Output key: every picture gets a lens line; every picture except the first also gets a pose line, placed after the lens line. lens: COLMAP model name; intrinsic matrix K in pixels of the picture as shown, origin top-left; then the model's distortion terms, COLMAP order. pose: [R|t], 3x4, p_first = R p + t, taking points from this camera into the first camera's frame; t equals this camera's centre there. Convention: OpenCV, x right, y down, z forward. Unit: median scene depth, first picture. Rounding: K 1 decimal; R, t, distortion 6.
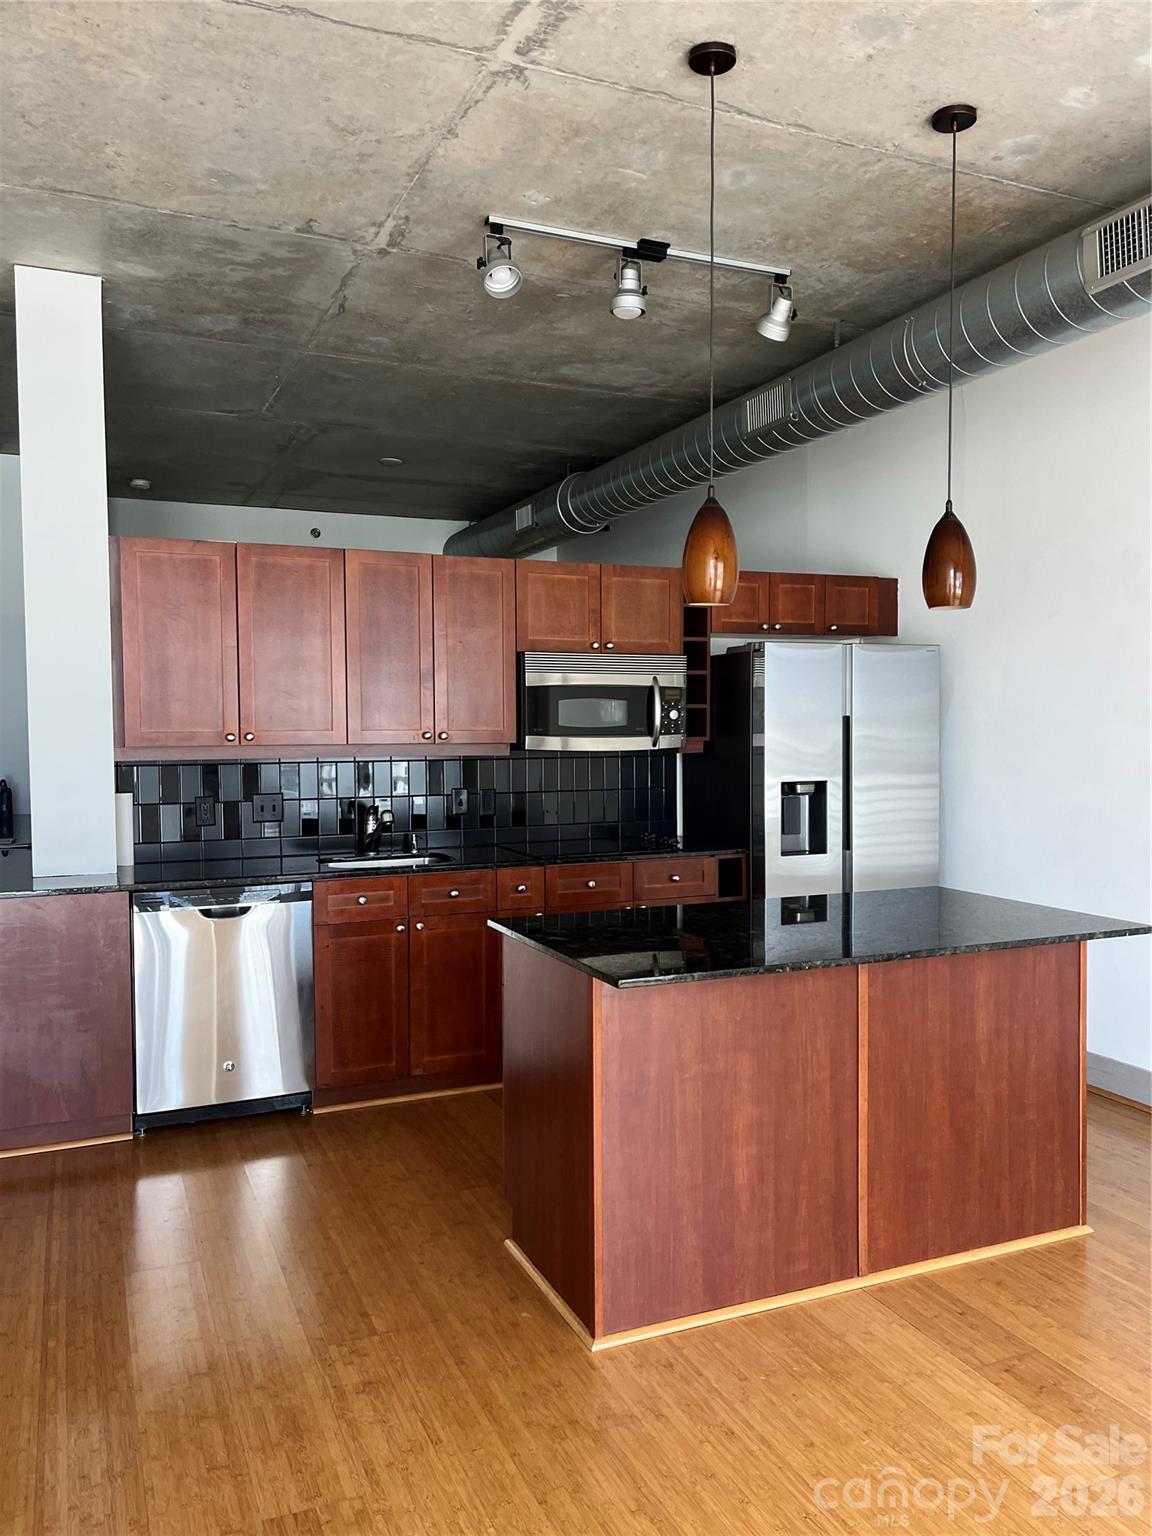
lens RADIAL K [[1164.2, 0, 587.5], [0, 1164.2, 766.9], [0, 0, 1]] dist [0.070439, -0.102334]
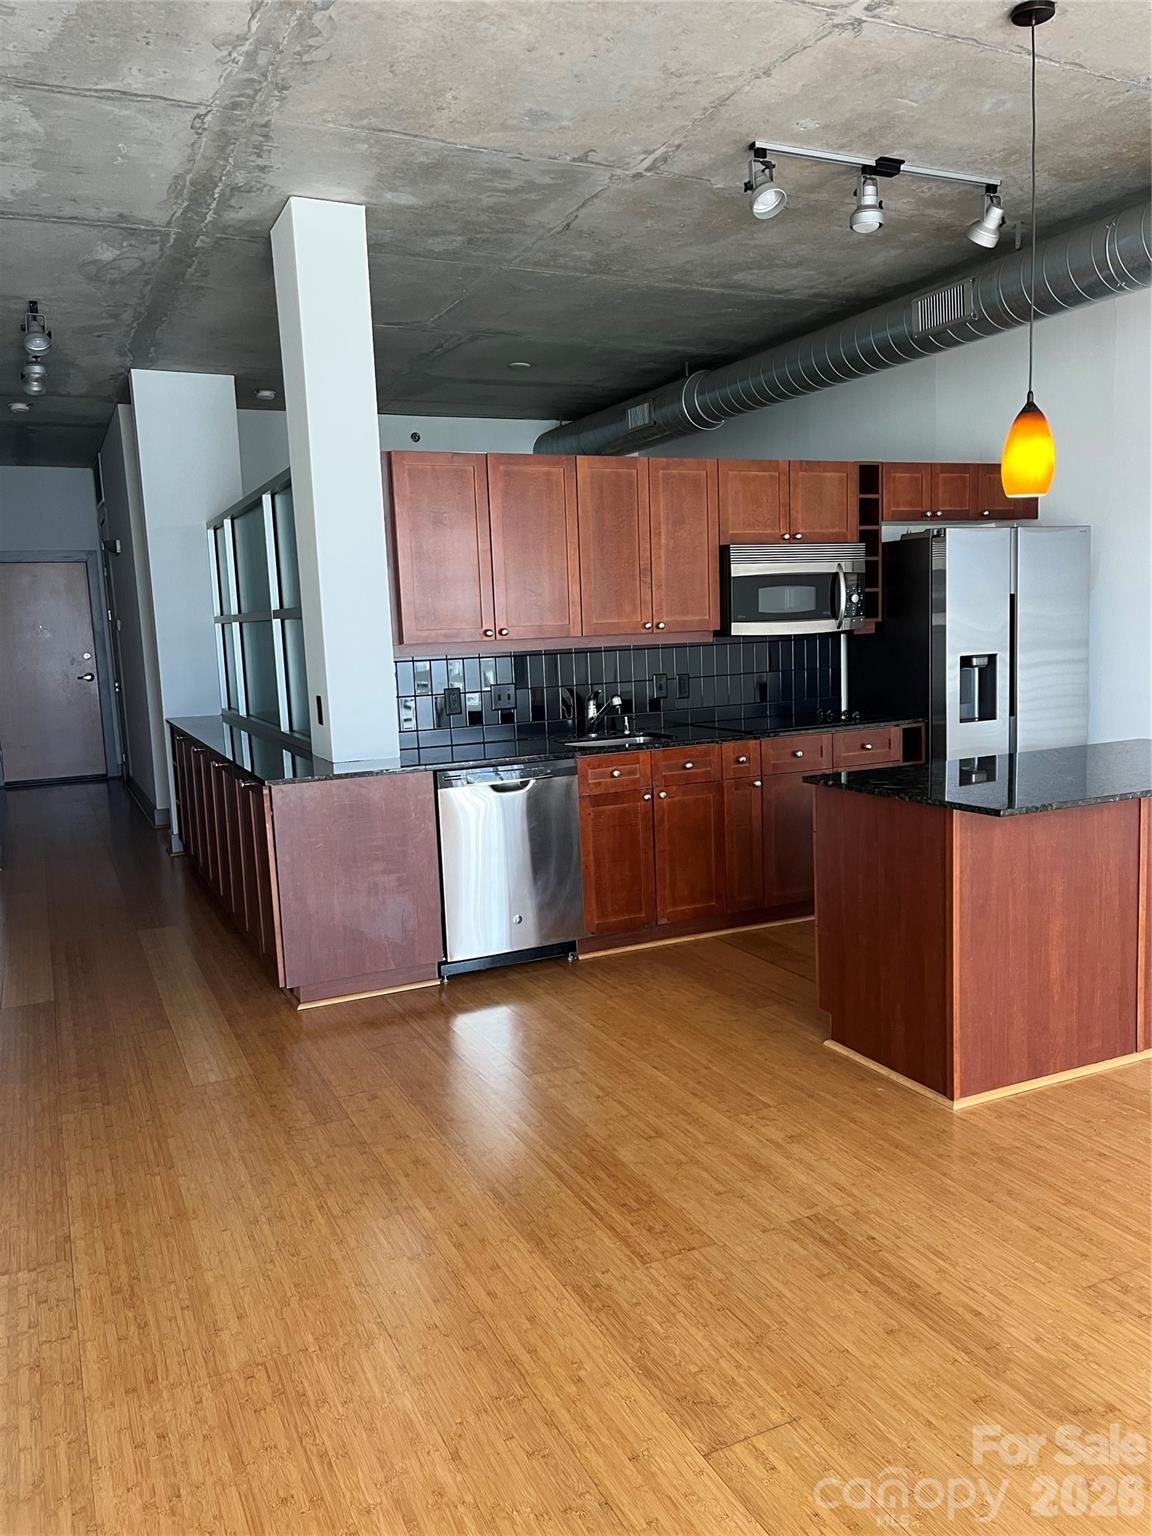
lens RADIAL K [[1171.5, 0, 576.0], [0, 1171.5, 768.0], [0, 0, 1]] dist [0.050966, -0.042074]
pose [[0.998990, -0.038290, 0.023502, -0.251938], [0.036077, 0.995440, 0.088303, 0.007581], [-0.026776, -0.087366, 0.995816, -0.122845]]
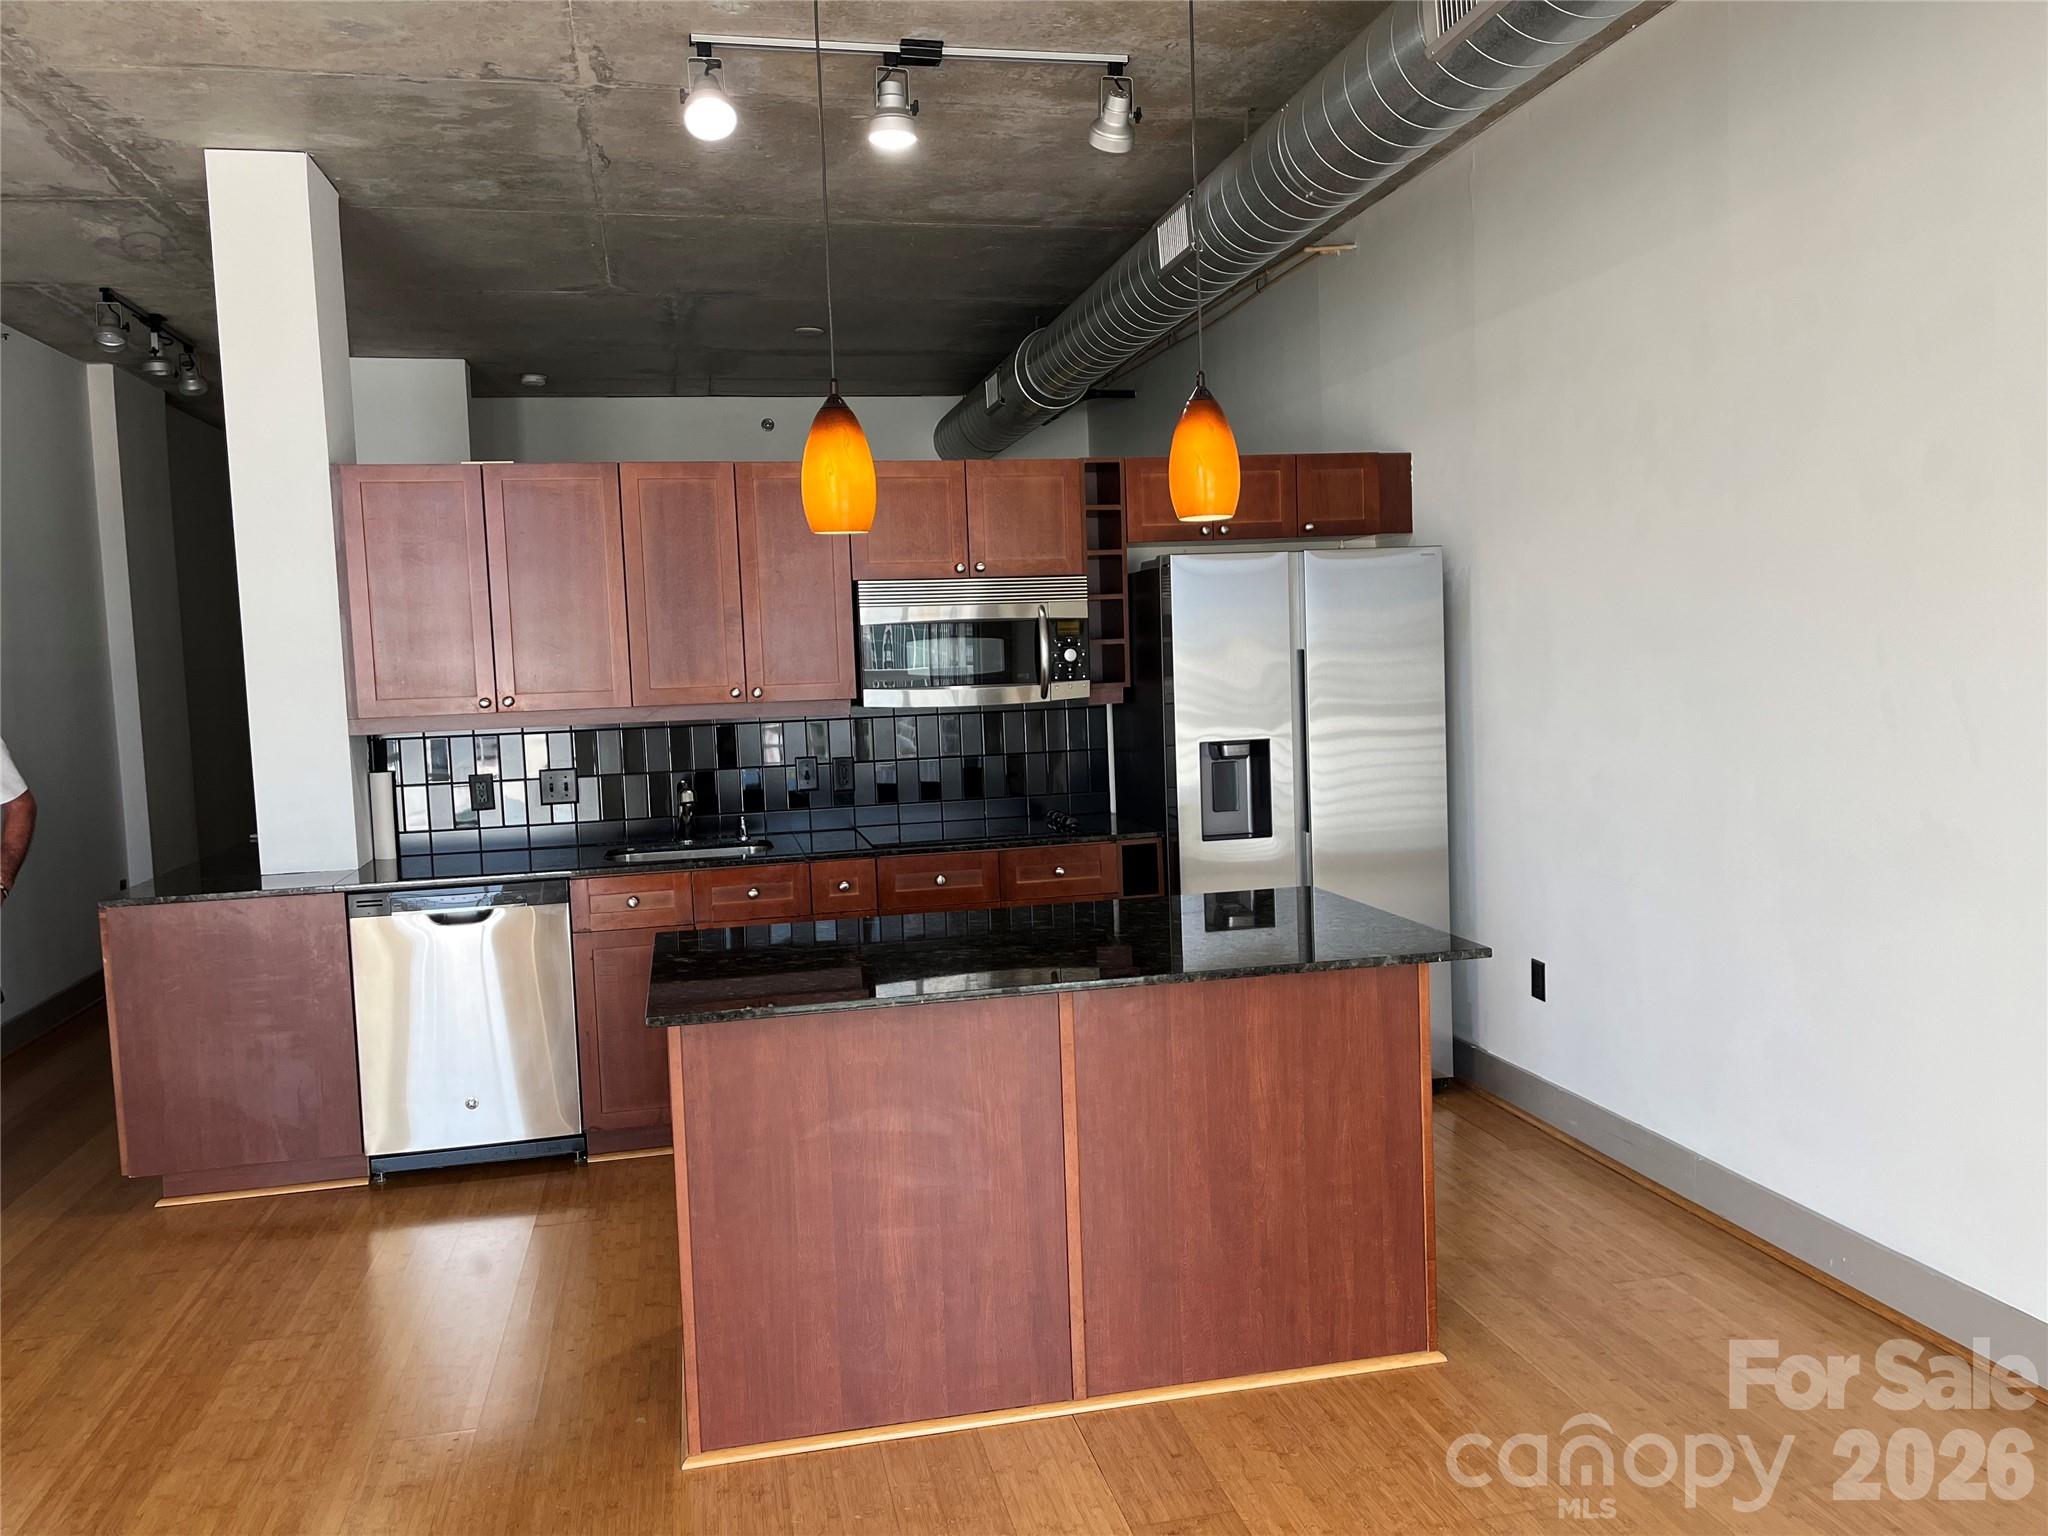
lens RADIAL K [[1552.3, 0, 1019.3], [0, 1552.3, 756.0], [0, 0, 1]] dist [0.070439, -0.102334]
pose [[0.979093, -0.017054, -0.202699, 0.281368], [0.024086, 0.999189, 0.032275, -0.014477], [0.201984, -0.036483, 0.978709, 0.004108]]
